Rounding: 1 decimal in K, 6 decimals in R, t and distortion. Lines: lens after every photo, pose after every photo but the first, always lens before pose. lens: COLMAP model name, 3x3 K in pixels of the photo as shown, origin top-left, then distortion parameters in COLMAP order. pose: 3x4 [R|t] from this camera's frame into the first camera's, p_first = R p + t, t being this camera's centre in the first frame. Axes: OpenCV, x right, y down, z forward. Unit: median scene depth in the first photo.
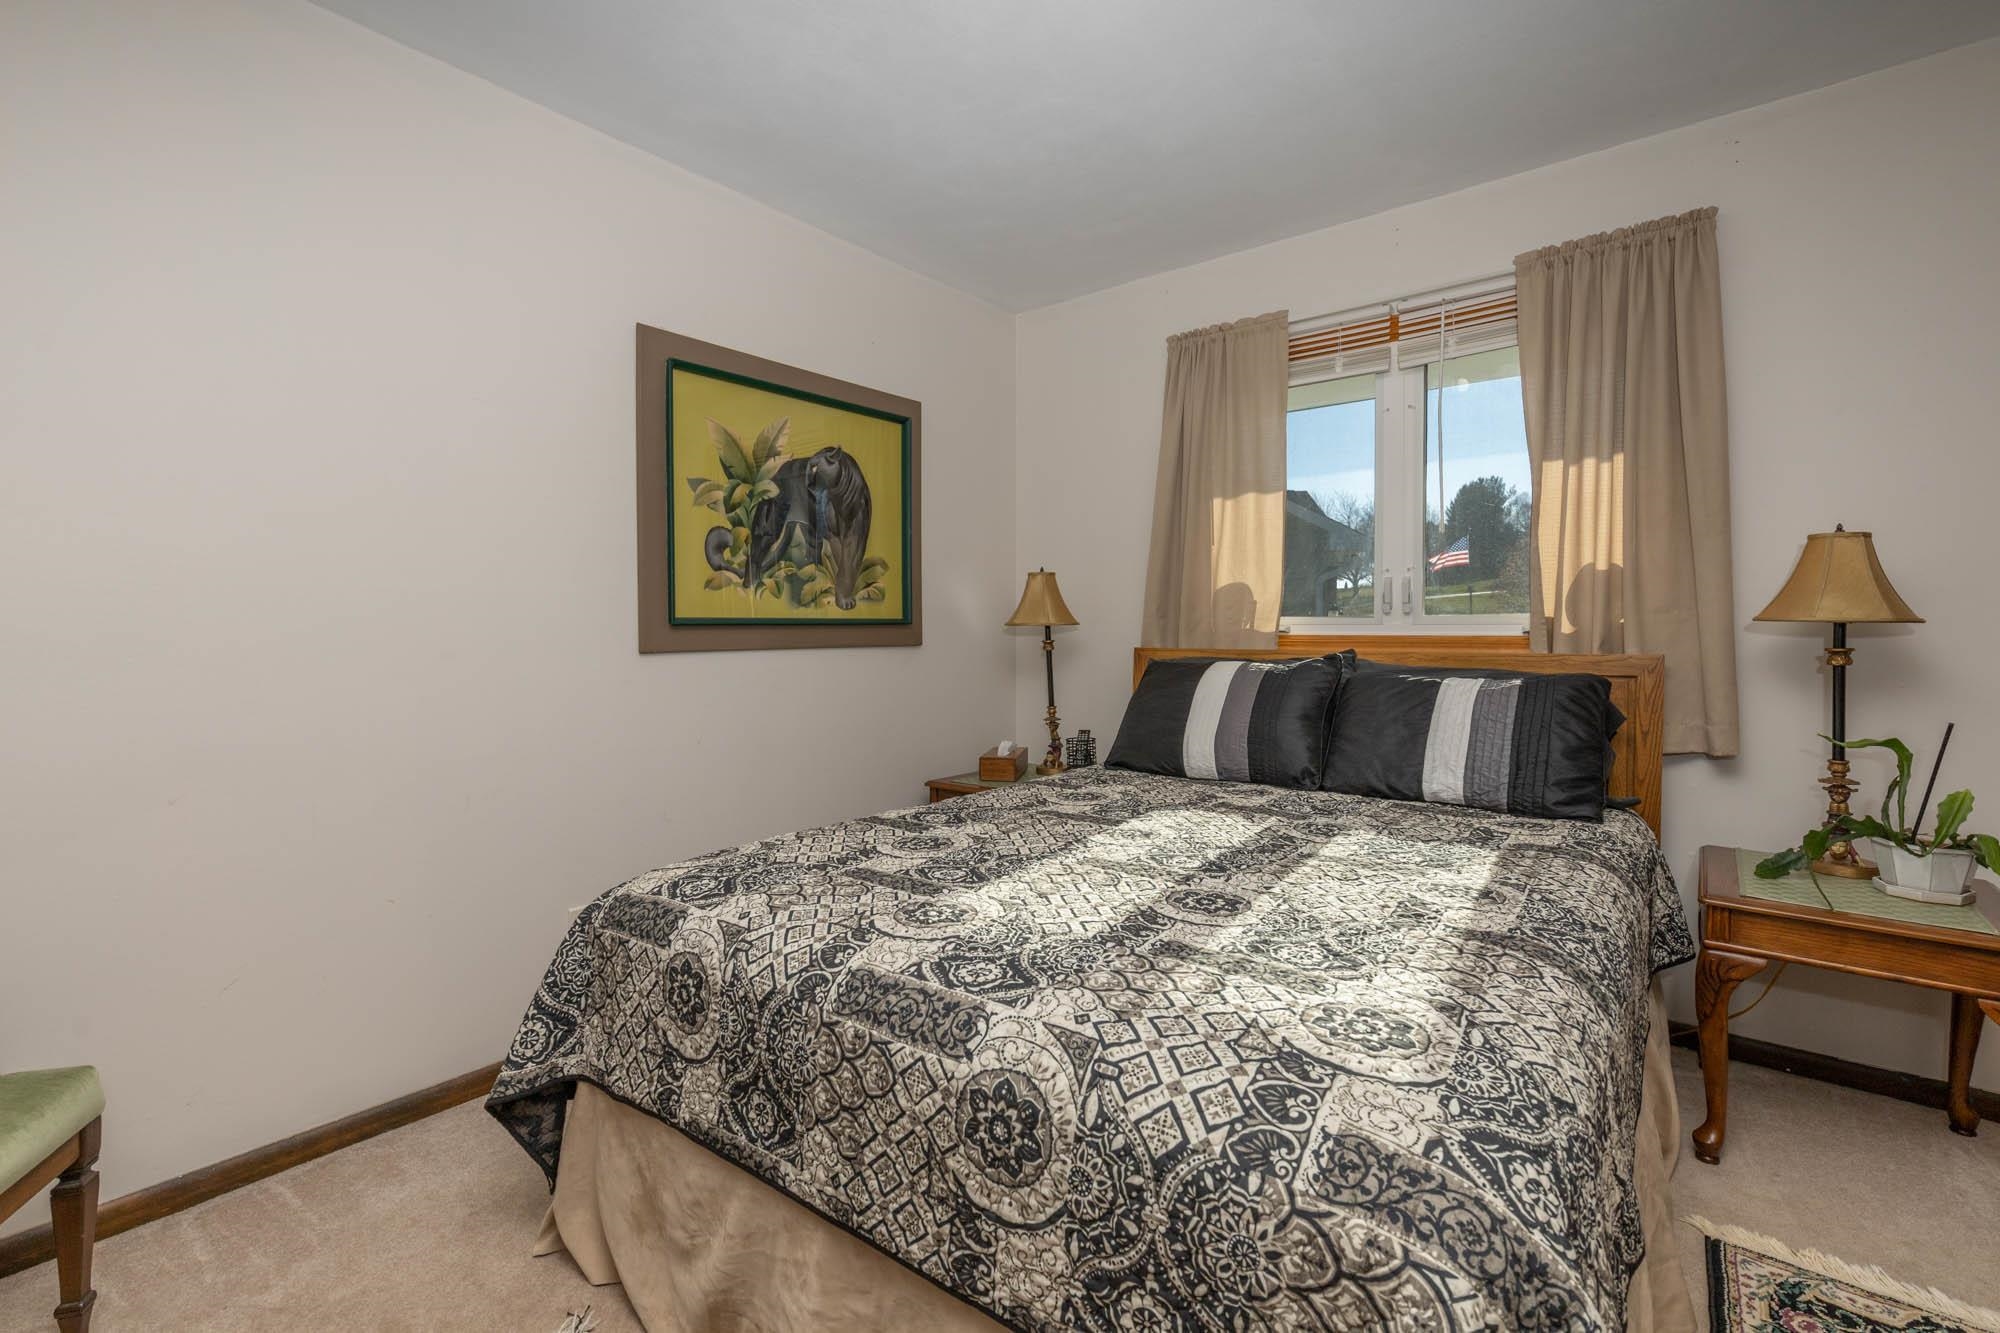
lens RADIAL K [[859.6, 0, 1008.8], [0, 859.6, 643.3], [0, 0, 1]] dist [-0.001633, -0.000034]
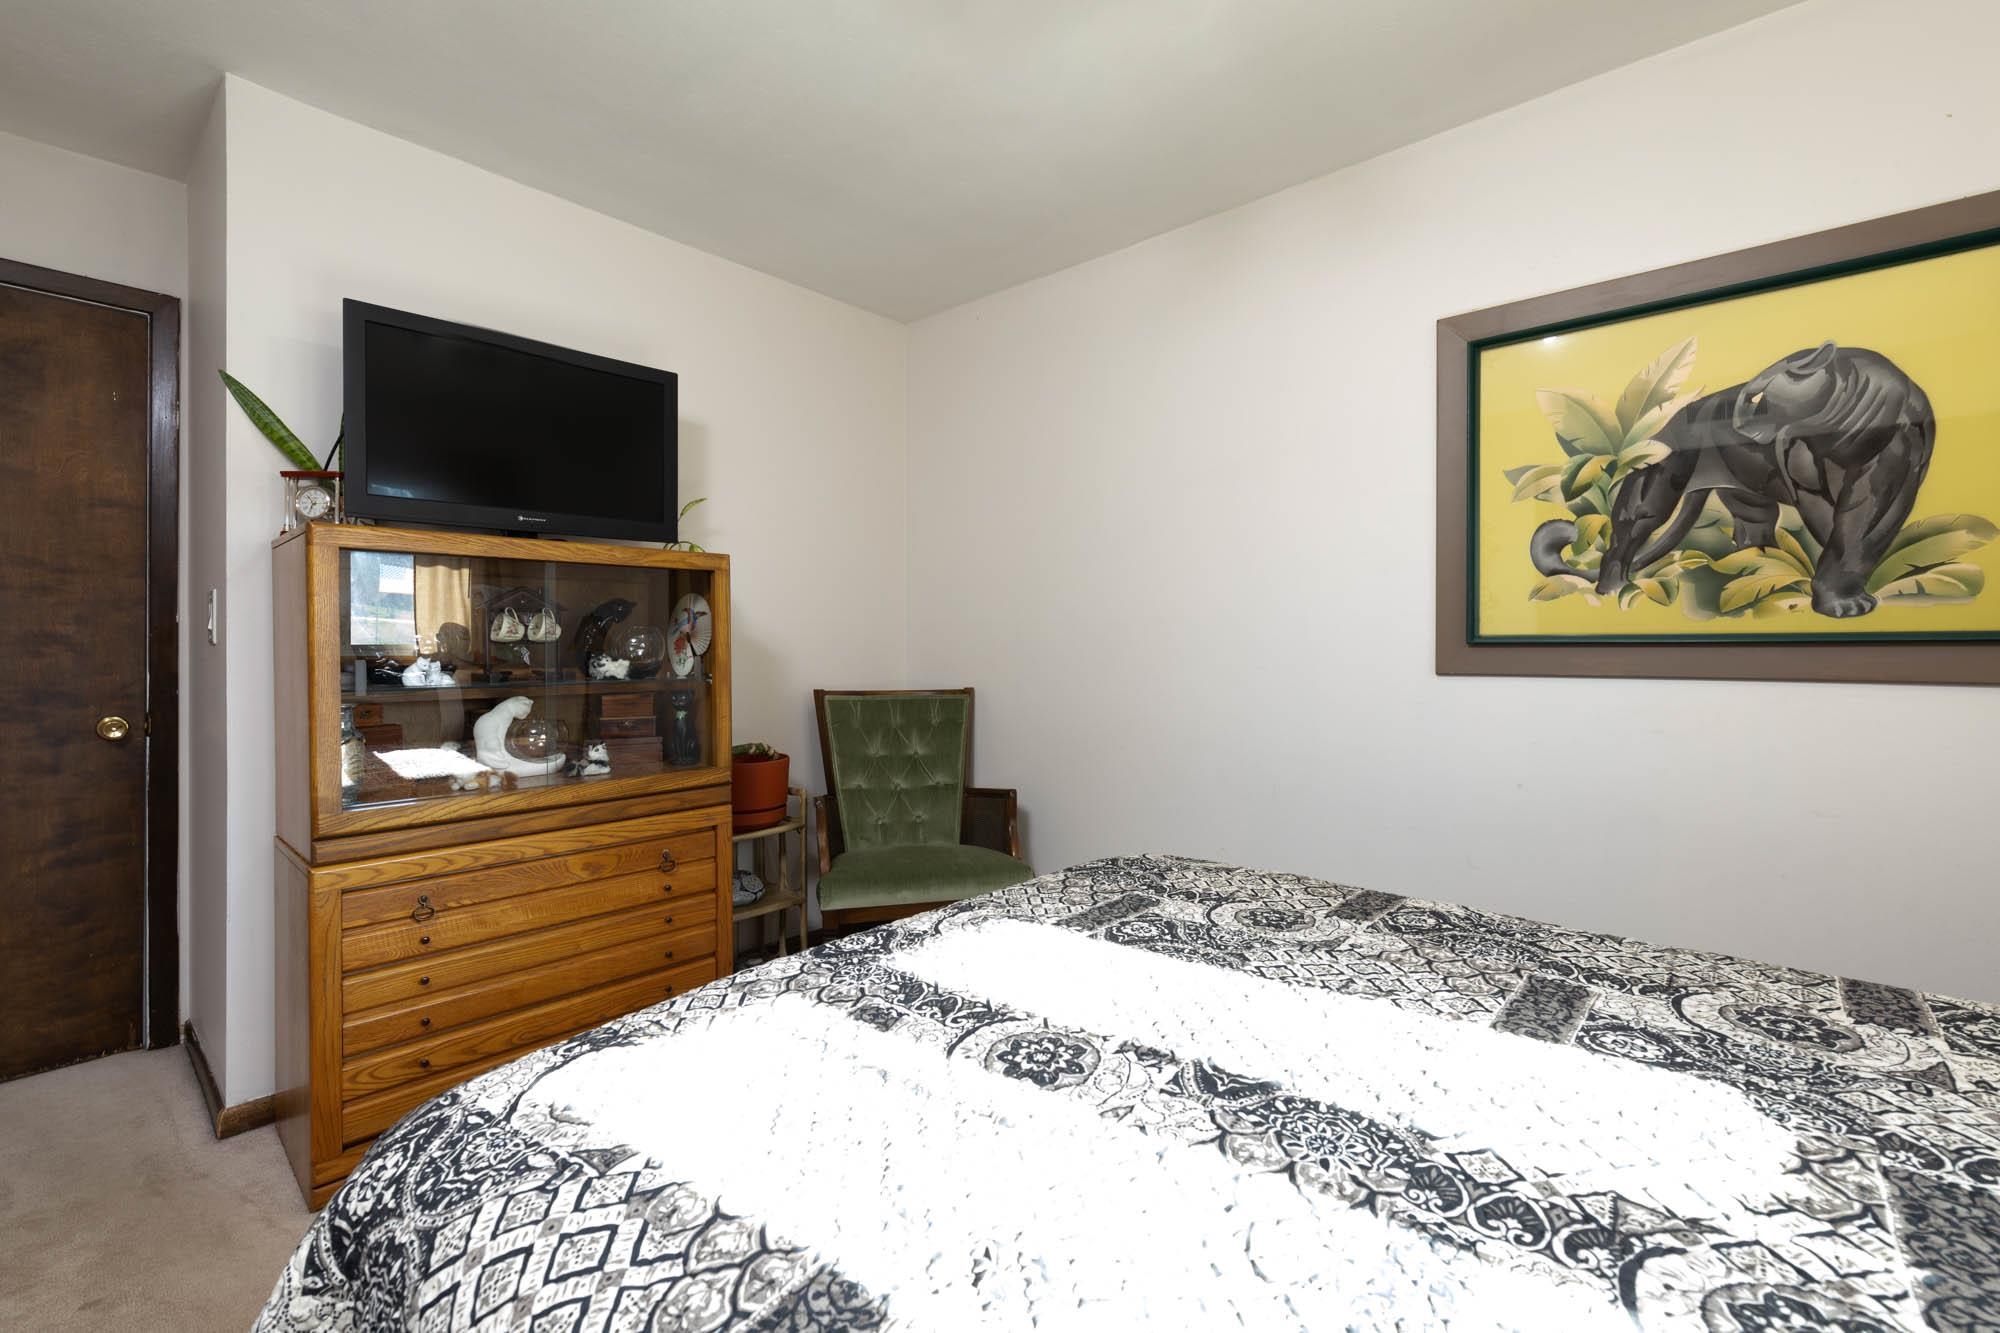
lens RADIAL K [[859.6, 0, 1008.8], [0, 859.6, 643.3], [0, 0, 1]] dist [-0.001633, -0.000034]
pose [[-0.037601, -0.005579, -0.999277, 0.459391], [-0.023341, 0.999717, -0.004703, -0.006303], [0.999020, 0.023147, -0.037721, 0.512125]]
